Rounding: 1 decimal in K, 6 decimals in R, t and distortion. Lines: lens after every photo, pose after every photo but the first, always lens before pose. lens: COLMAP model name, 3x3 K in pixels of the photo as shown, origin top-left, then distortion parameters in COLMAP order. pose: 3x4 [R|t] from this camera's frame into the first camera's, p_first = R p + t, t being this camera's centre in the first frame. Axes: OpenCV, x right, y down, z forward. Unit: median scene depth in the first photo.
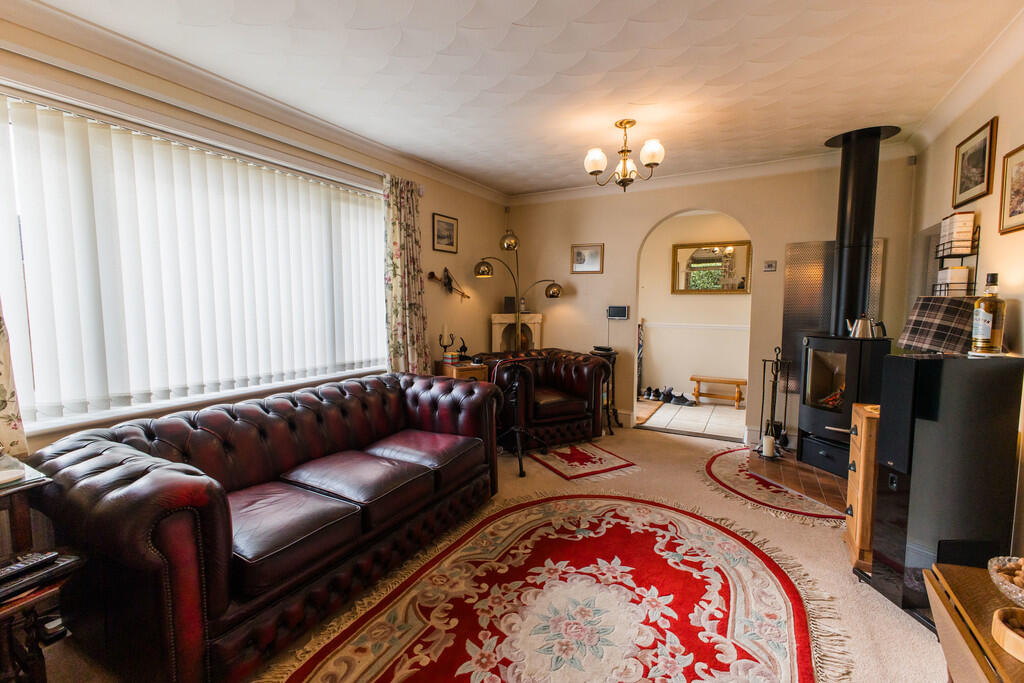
lens RADIAL K [[439.3, 0, 510.9], [0, 439.3, 338.1], [0, 0, 1]] dist [0.010258, -0.000024]
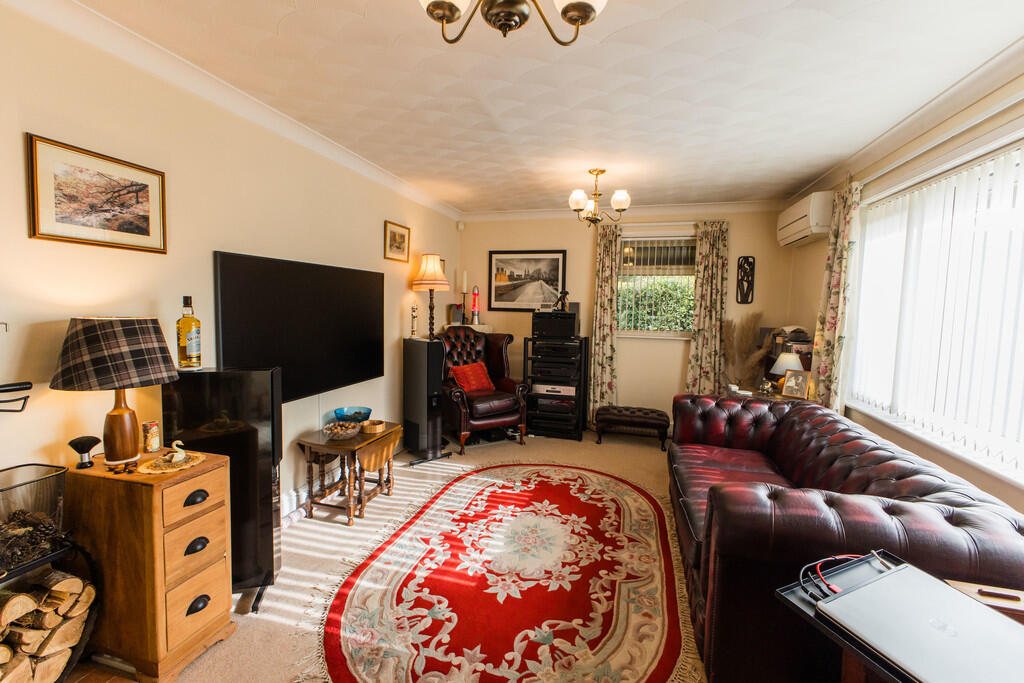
lens RADIAL K [[439.3, 0, 510.9], [0, 439.3, 338.1], [0, 0, 1]] dist [0.010258, -0.000024]
pose [[-0.972151, -0.003232, -0.234335, 0.404171], [-0.041240, 0.986661, 0.157476, -0.183315], [0.230700, 0.162754, -0.959317, 1.661924]]
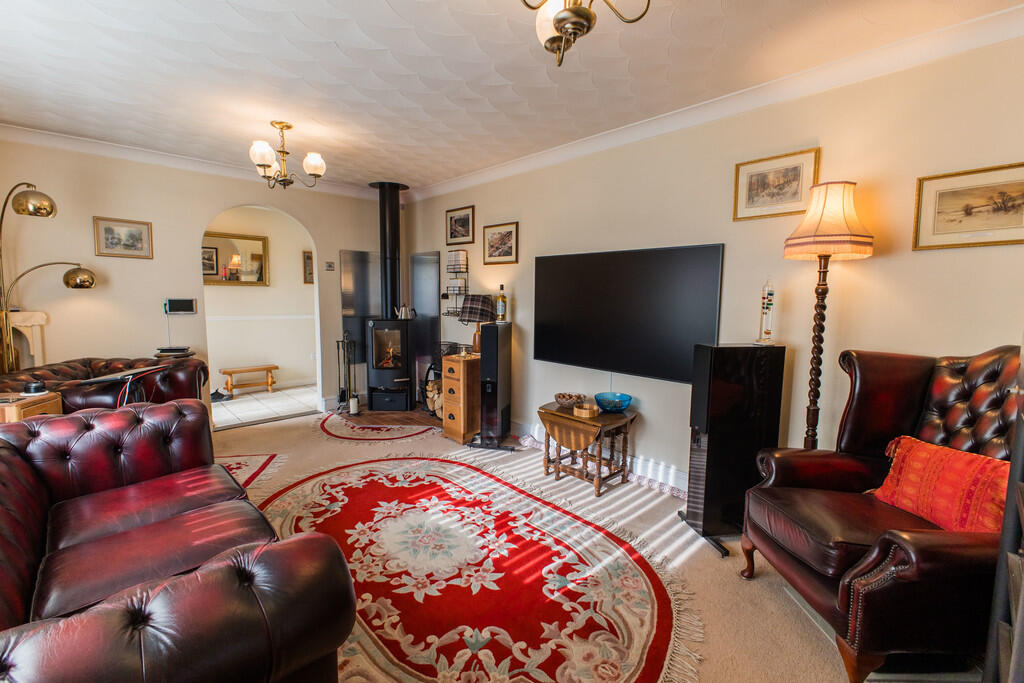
lens RADIAL K [[439.3, 0, 510.9], [0, 439.3, 338.1], [0, 0, 1]] dist [0.010258, -0.000024]
pose [[0.299634, -0.095044, 0.949308, -0.729764], [0.069444, 0.994559, 0.077655, -0.034996], [-0.951523, 0.042656, 0.304604, 0.222776]]
